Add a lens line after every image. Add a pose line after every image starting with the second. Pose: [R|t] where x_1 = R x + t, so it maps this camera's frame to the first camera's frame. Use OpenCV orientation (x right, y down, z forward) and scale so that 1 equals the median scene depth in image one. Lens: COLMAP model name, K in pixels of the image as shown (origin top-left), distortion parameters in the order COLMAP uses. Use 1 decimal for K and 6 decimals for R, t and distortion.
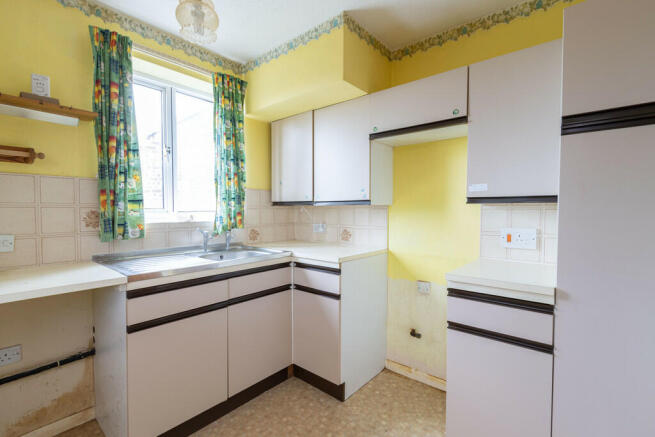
lens RADIAL K [[302.1, 0, 326.3], [0, 302.1, 219.2], [0, 0, 1]] dist [0.002515, -0.000011]
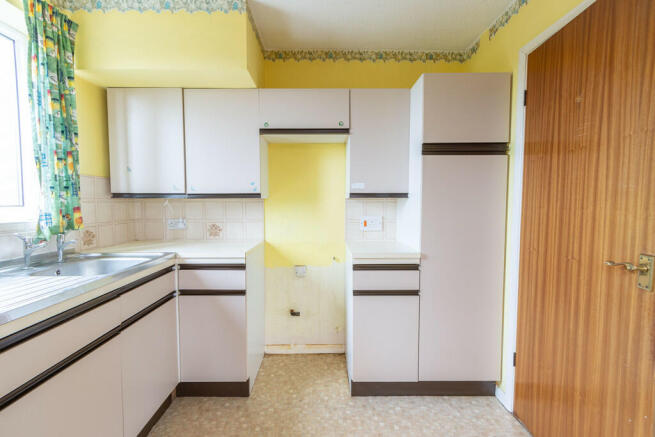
lens RADIAL K [[302.1, 0, 324.5], [0, 302.1, 219.0], [0, 0, 1]] dist [0.002515, -0.000011]
pose [[0.753480, -0.038538, 0.656340, -0.349382], [0.023284, 0.999219, 0.031940, -0.004676], [-0.657058, -0.008784, 0.753789, 0.083148]]
